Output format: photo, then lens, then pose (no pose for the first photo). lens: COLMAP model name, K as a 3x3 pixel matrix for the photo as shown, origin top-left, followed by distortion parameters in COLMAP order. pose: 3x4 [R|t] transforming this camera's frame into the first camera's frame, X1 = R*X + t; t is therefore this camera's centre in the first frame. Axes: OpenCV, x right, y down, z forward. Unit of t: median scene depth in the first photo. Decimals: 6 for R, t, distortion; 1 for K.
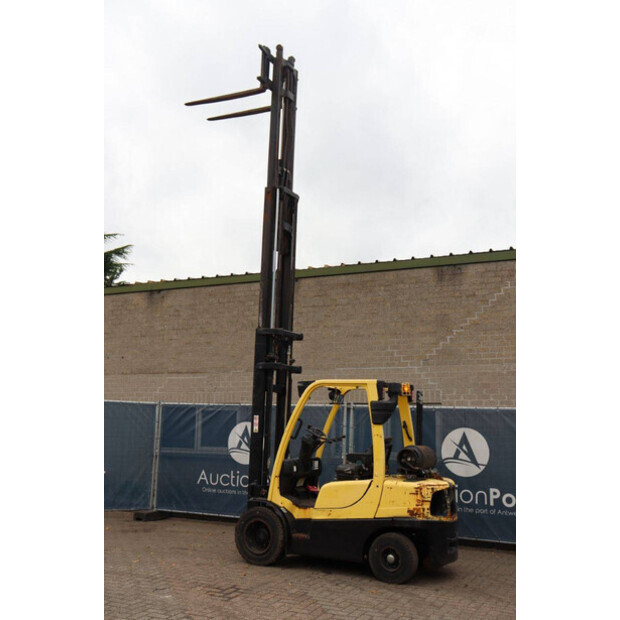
lens RADIAL K [[703.1, 0, 299.0], [0, 703.1, 307.7], [0, 0, 1]] dist [0.008391, 0.000000]
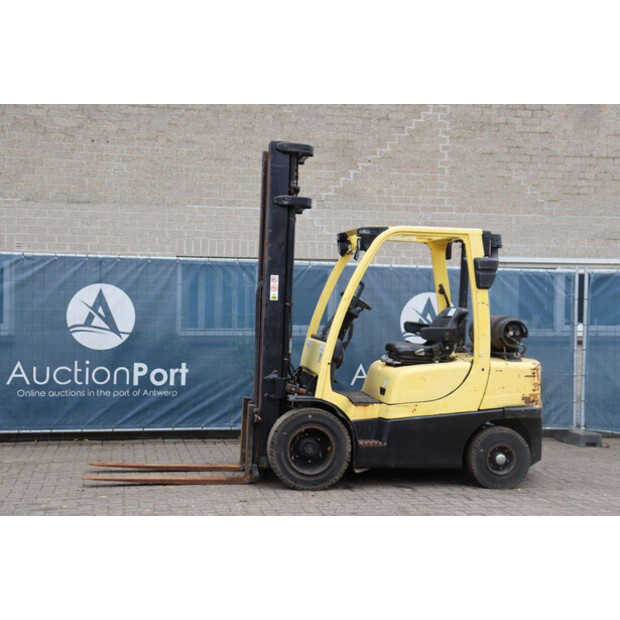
lens RADIAL K [[956.6, 0, 311.7], [0, 956.6, 300.2], [0, 0, 1]] dist [0.111111, 0.000000]
pose [[0.787743, -0.008583, 0.615945, -0.512842], [-0.102894, 0.984022, 0.145305, 0.036917], [-0.607350, -0.177841, 0.774273, 0.245671]]
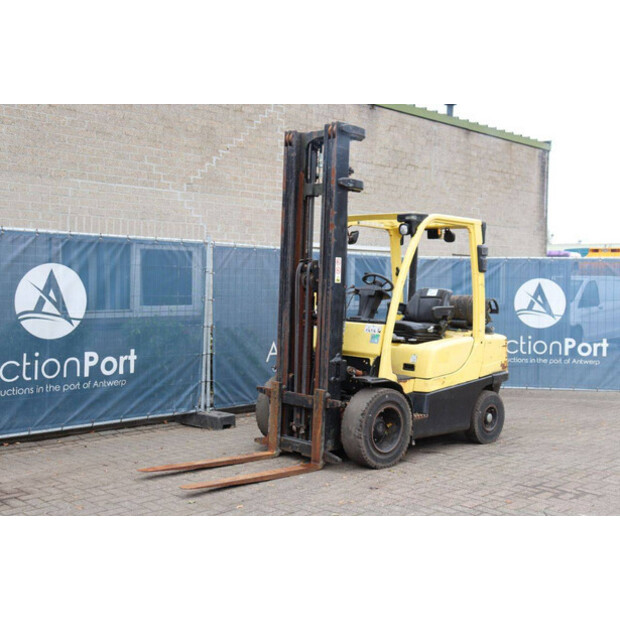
lens RADIAL K [[767.8, 0, 311.5], [0, 767.8, 307.7], [0, 0, 1]] dist [0.023474, 0.000000]
pose [[0.309672, -0.046572, 0.949702, -0.654032], [-0.166827, 0.980645, 0.102487, 0.113547], [-0.936094, -0.190174, 0.295909, 0.703823]]
